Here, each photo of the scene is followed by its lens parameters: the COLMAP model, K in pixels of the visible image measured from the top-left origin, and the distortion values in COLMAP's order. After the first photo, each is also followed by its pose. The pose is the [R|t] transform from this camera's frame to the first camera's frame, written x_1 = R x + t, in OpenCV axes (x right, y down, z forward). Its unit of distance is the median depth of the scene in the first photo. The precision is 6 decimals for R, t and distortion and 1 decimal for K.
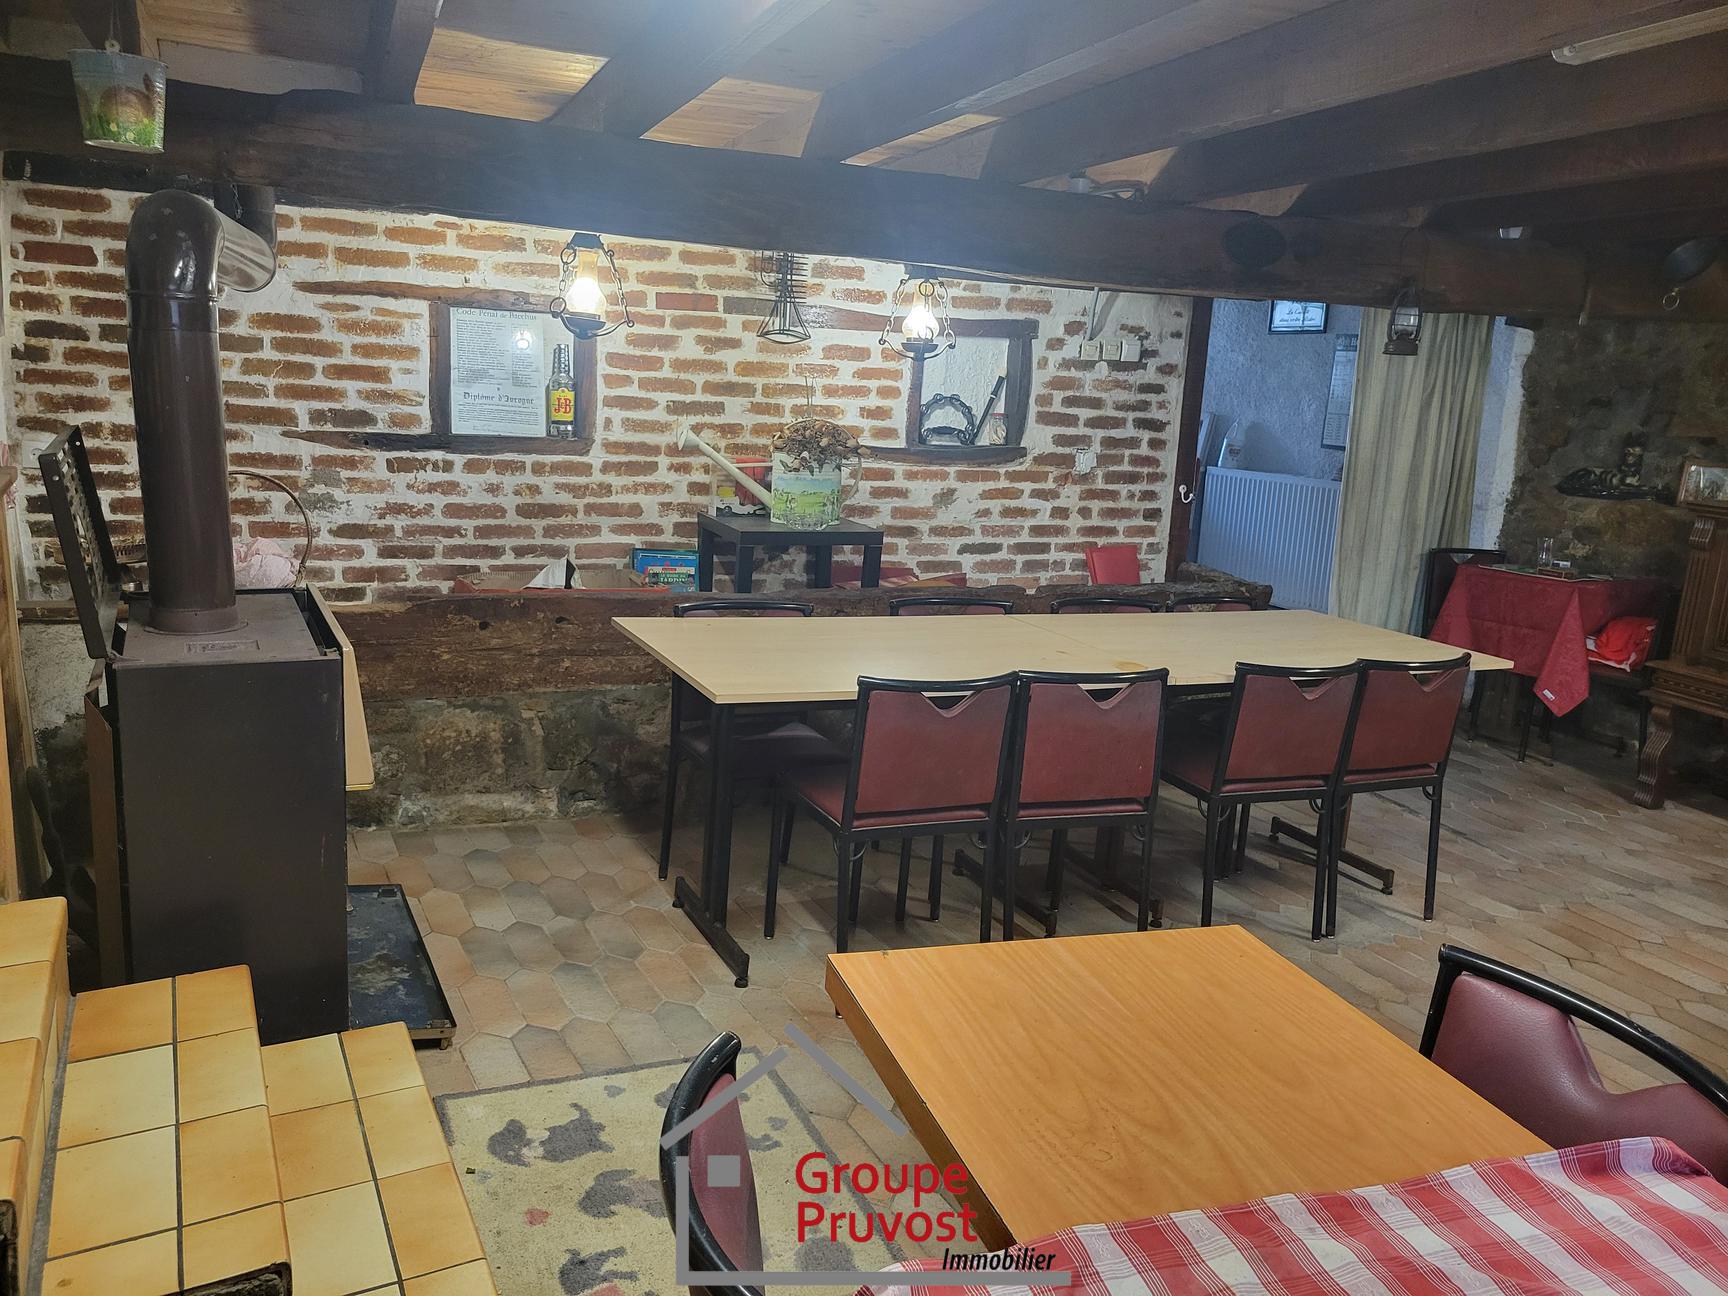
lens RADIAL K [[1279.4, 0, 862.2], [0, 1279.4, 641.0], [0, 0, 1]] dist [0.055842, -0.033288]
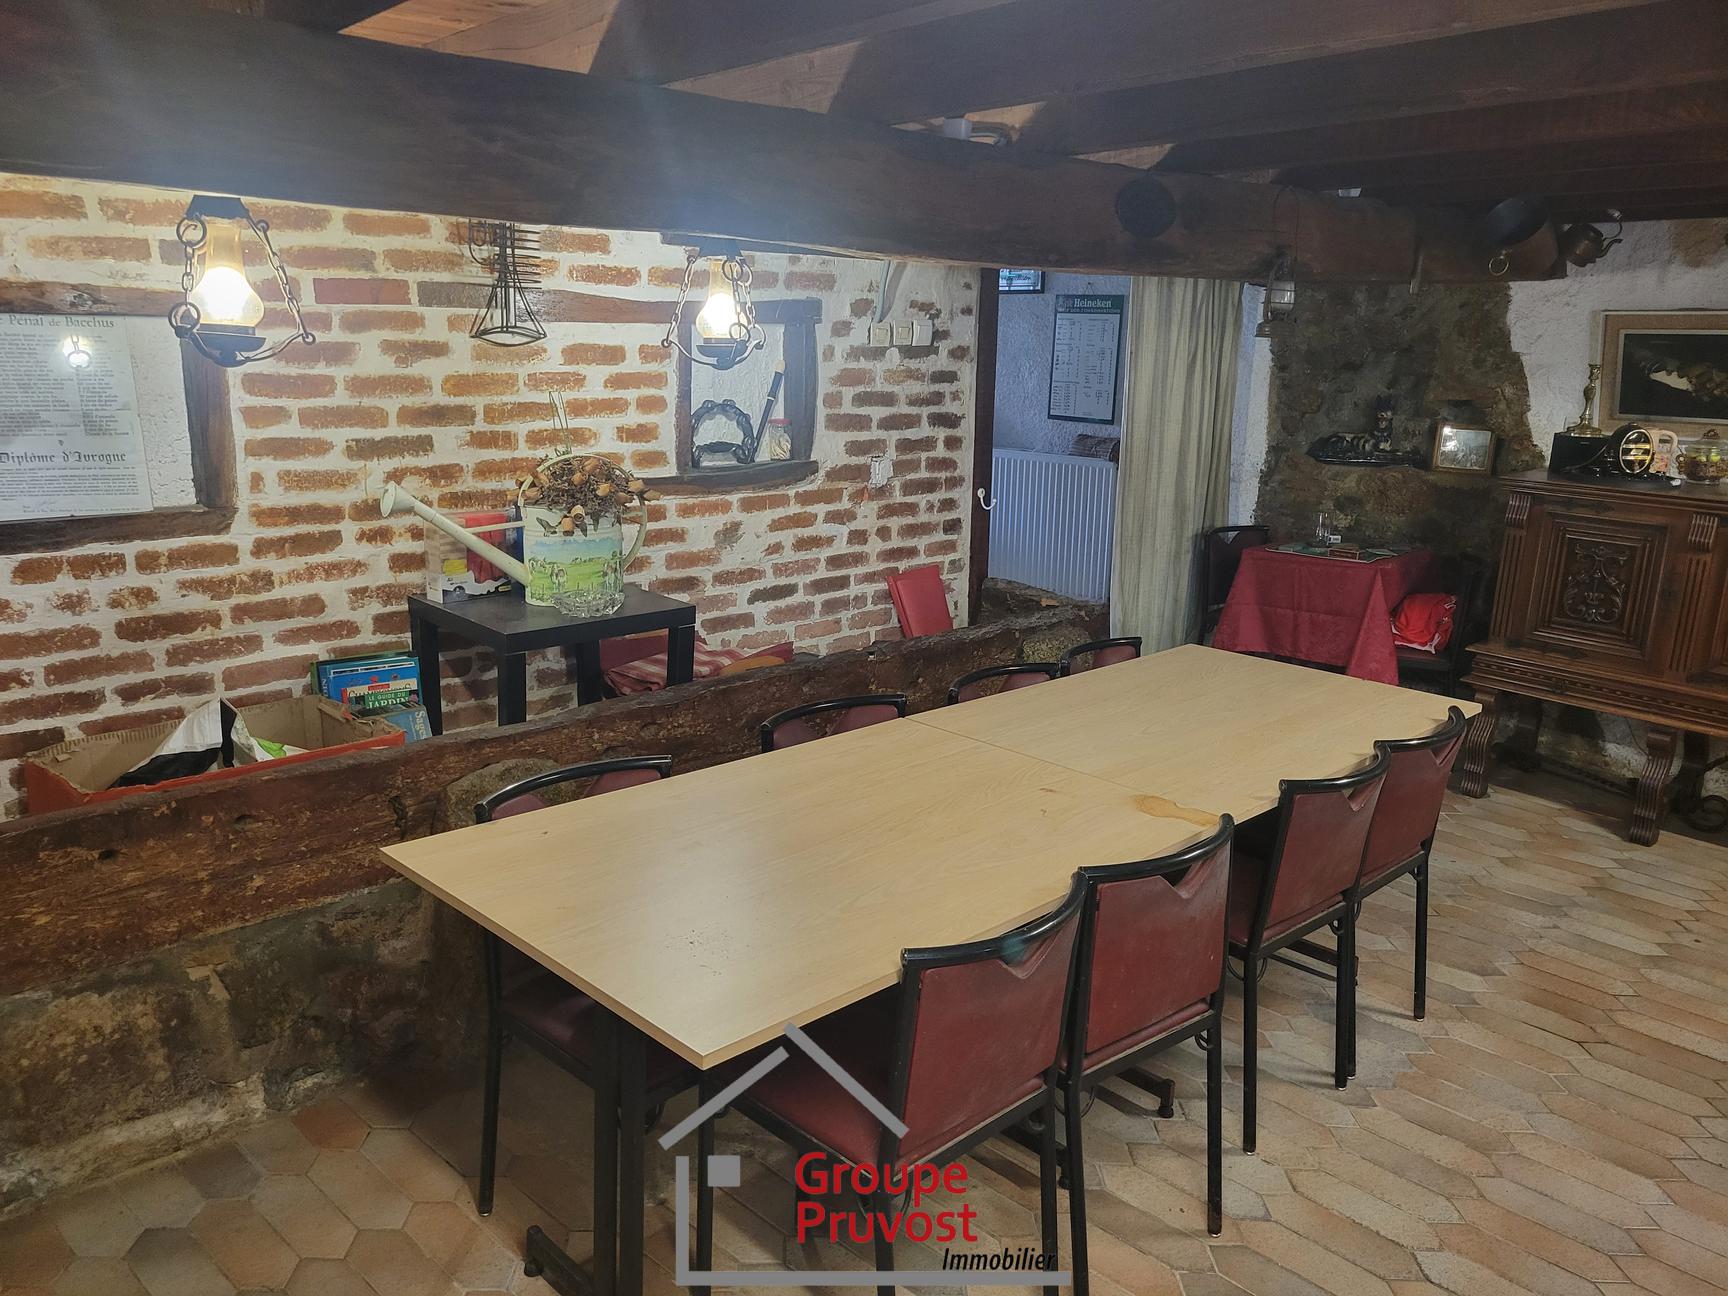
lens RADIAL K [[1279.4, 0, 862.2], [0, 1279.4, 641.0], [0, 0, 1]] dist [0.055842, -0.033288]
pose [[0.942737, -0.111109, 0.314486, -0.113701], [0.096741, 0.993440, 0.060983, -0.091261], [-0.319199, -0.027067, 0.947301, 0.252969]]
